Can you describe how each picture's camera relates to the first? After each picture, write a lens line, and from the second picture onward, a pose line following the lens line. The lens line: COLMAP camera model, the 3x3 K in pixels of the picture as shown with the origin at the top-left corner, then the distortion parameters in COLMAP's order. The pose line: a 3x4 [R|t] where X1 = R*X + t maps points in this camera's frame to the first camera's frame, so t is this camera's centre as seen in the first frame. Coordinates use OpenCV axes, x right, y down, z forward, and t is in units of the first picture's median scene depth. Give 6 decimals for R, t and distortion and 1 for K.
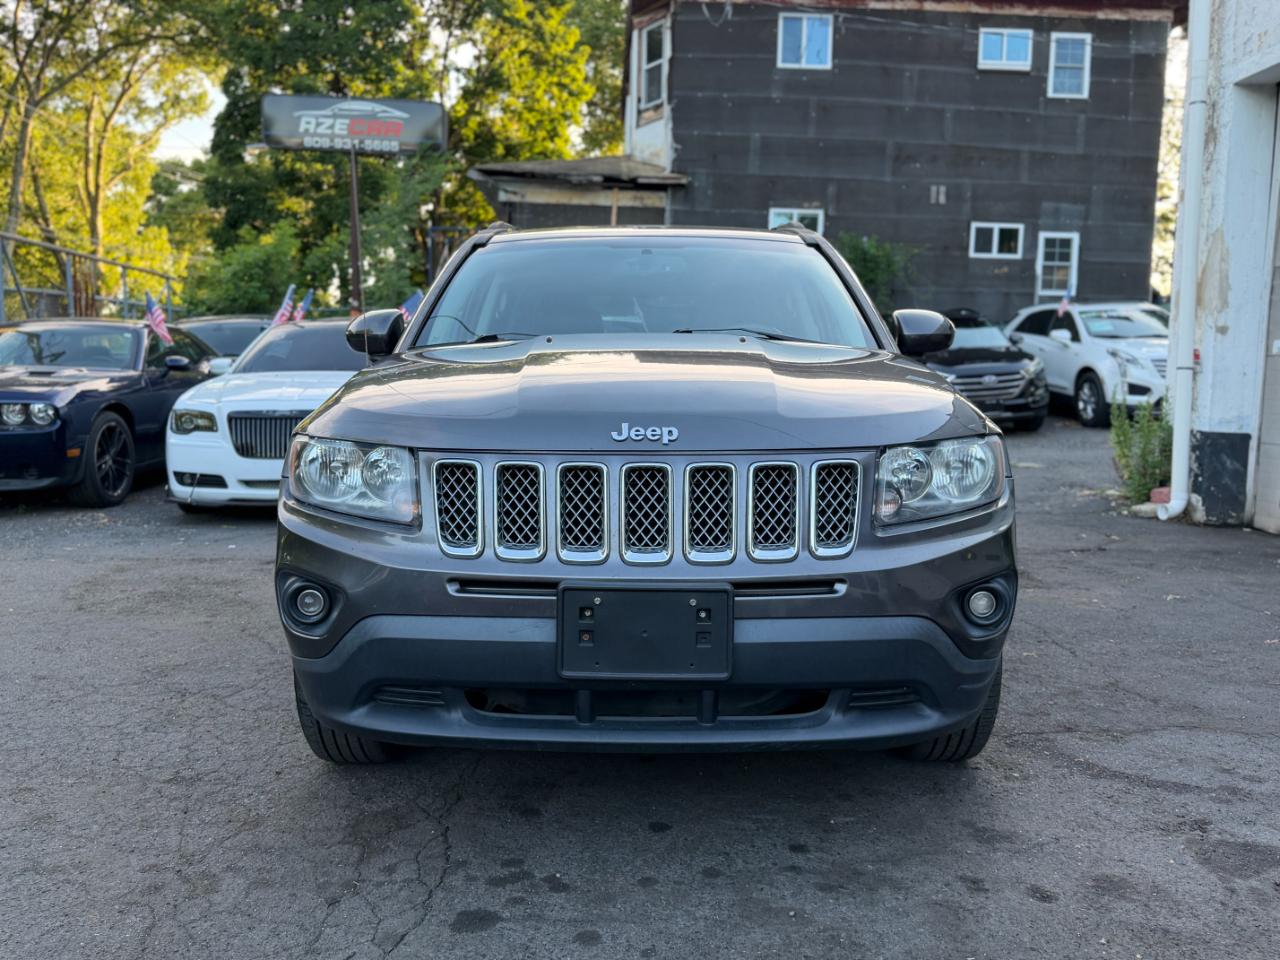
lens RADIAL K [[1092.6, 0, 646.7], [0, 1092.6, 481.2], [0, 0, 1]] dist [0.021931, -0.019988]
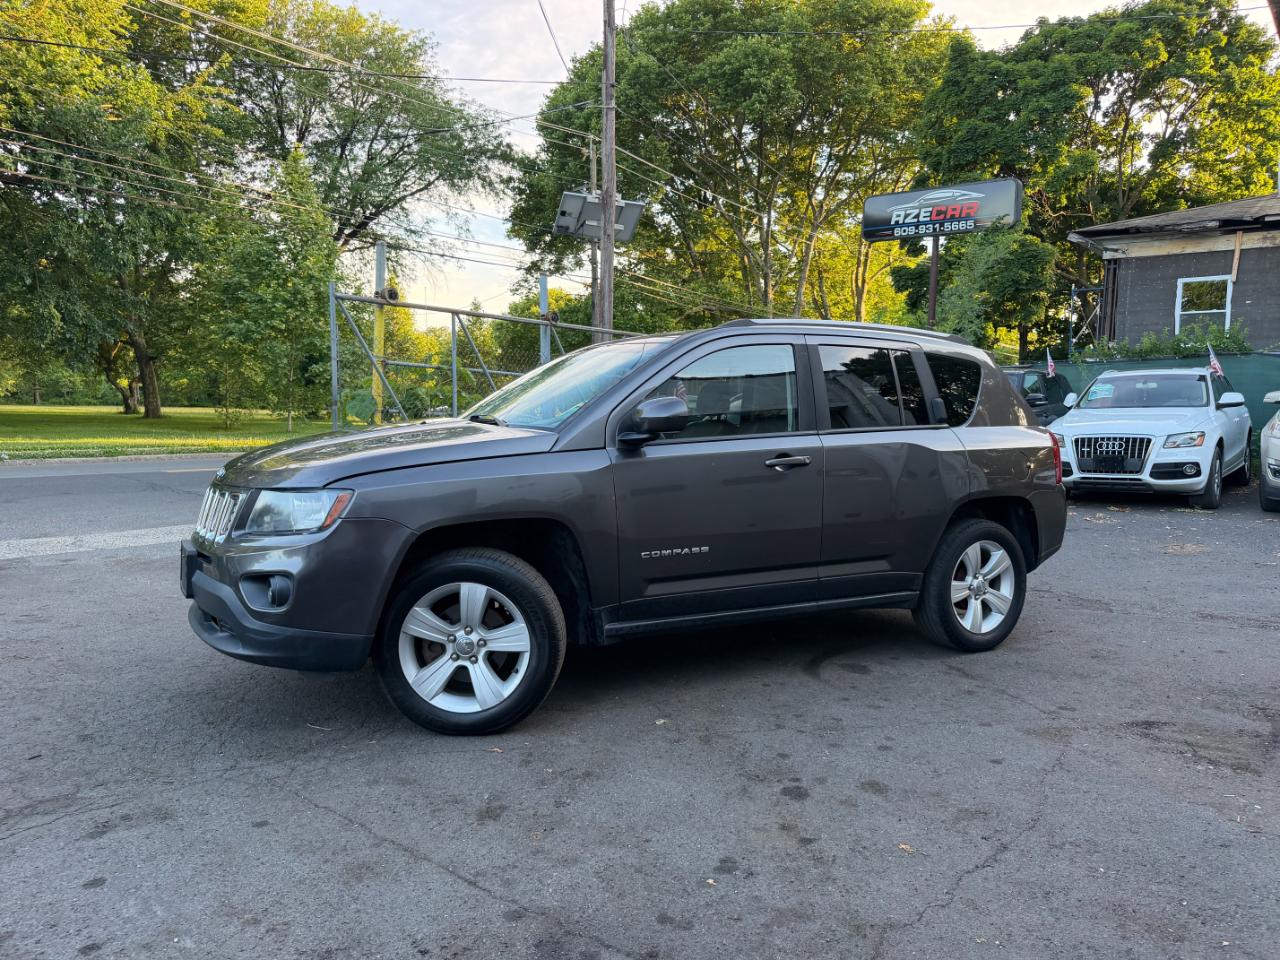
lens RADIAL K [[898.7, 0, 639.1], [0, 898.7, 506.5], [0, 0, 1]] dist [0.000607, -0.019111]
pose [[0.724953, 0.068181, -0.685415, 0.320839], [-0.071039, 0.997183, 0.024057, -0.037485], [0.685125, 0.031251, 0.727755, 0.225805]]
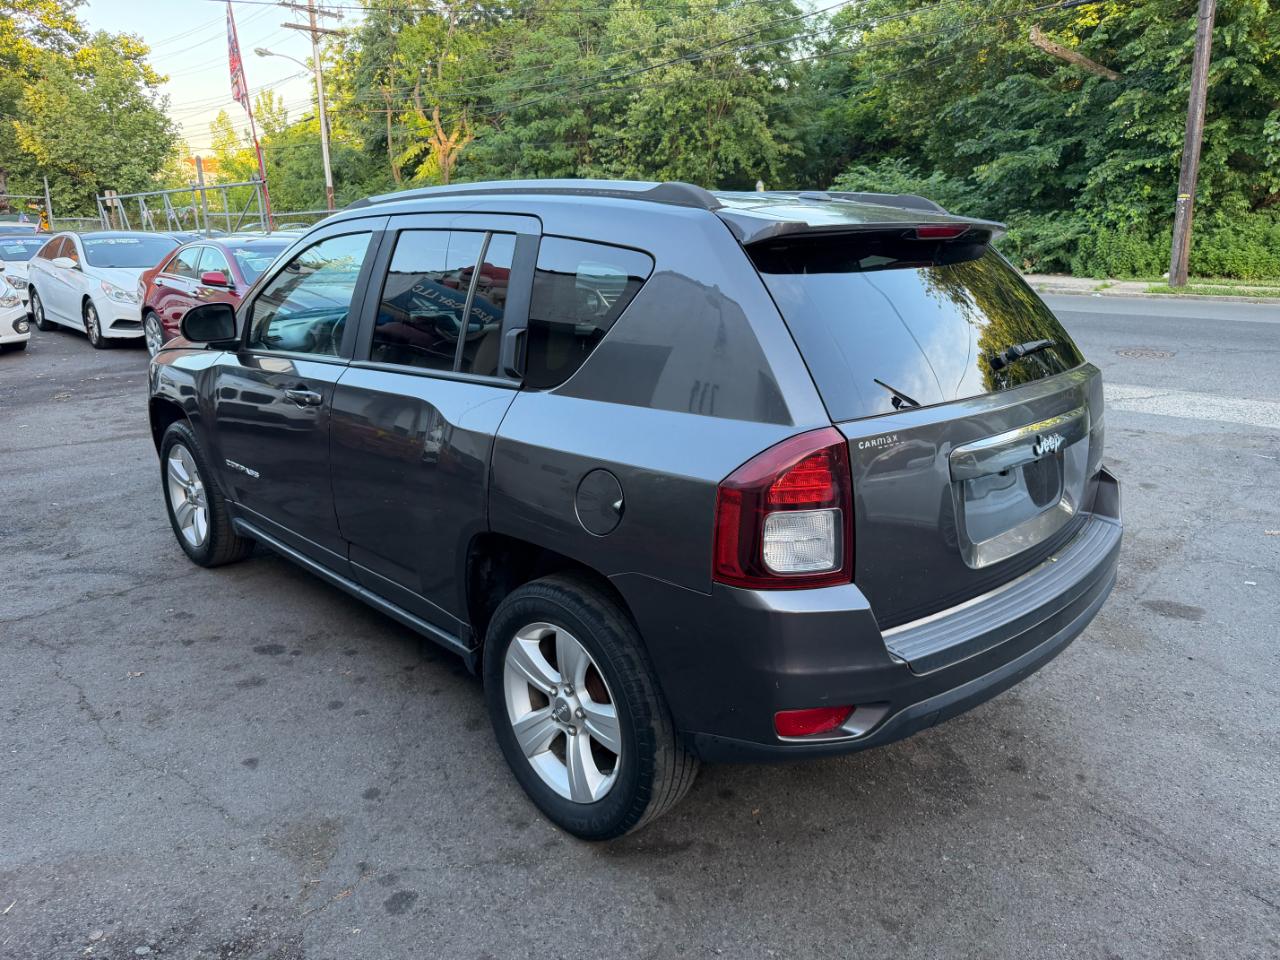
lens RADIAL K [[1092.6, 0, 646.7], [0, 1092.6, 481.2], [0, 0, 1]] dist [0.021931, -0.019988]
pose [[-0.849050, 0.161308, -0.503084, 0.214910], [-0.011382, 0.946441, 0.322675, -0.146252], [0.528190, 0.279693, -0.801740, 0.984109]]
